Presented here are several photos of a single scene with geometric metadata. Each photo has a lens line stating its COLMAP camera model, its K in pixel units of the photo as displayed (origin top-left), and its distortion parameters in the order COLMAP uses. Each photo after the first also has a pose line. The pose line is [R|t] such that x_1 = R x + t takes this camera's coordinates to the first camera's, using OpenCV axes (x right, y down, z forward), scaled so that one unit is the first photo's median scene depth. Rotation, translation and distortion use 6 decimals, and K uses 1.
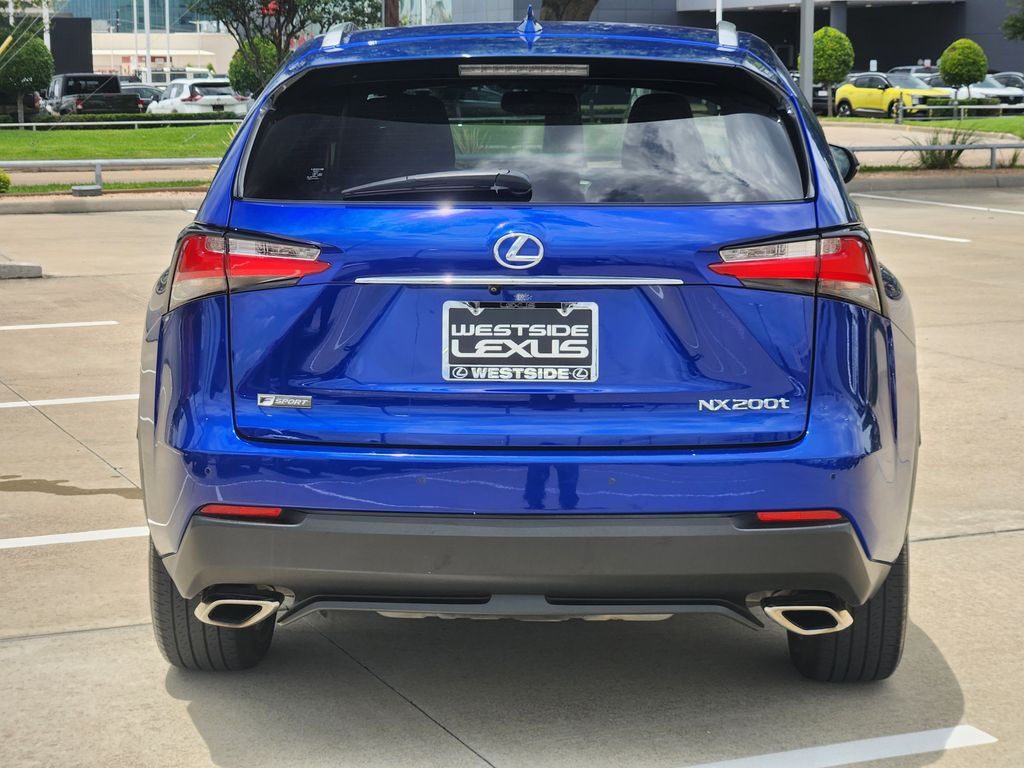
lens RADIAL K [[1953.7, 0, 533.7], [0, 1953.7, 349.3], [0, 0, 1]] dist [-0.041515, 0.000000]
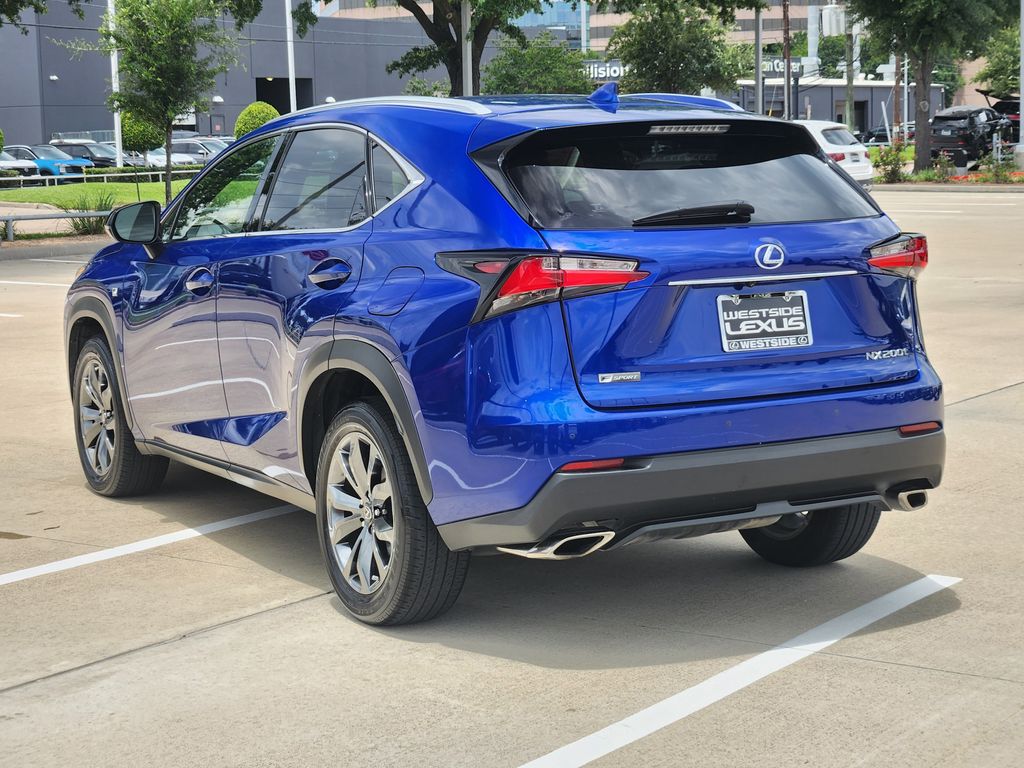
lens RADIAL K [[1953.7, 0, 513.8], [0, 1953.7, 378.5], [0, 0, 1]] dist [-0.041515, 0.000000]
pose [[0.836853, -0.078086, 0.541829, -0.918108], [0.090681, 0.995874, 0.003464, 0.015899], [-0.539864, 0.046235, 0.840481, -0.077230]]
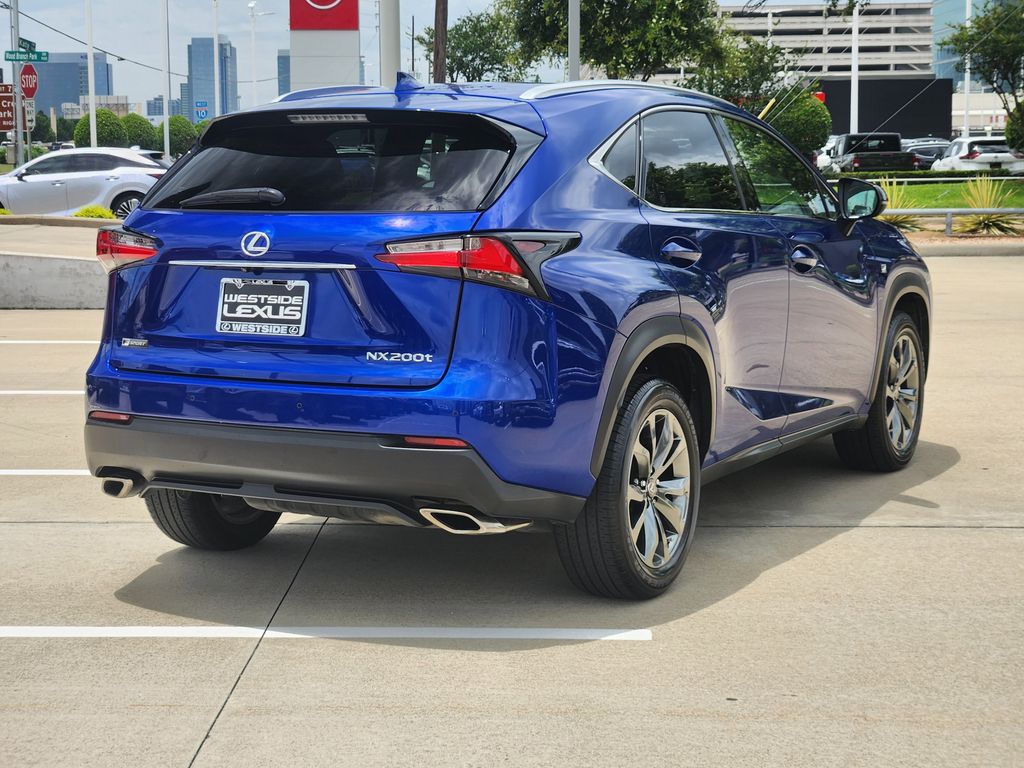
lens RADIAL K [[1953.7, 0, 505.0], [0, 1953.7, 380.8], [0, 0, 1]] dist [-0.041515, 0.000000]
pose [[0.890525, 0.044062, -0.452796, 0.801882], [-0.050842, 0.998703, -0.002808, 0.045140], [0.452084, 0.025521, 0.891610, -0.195289]]
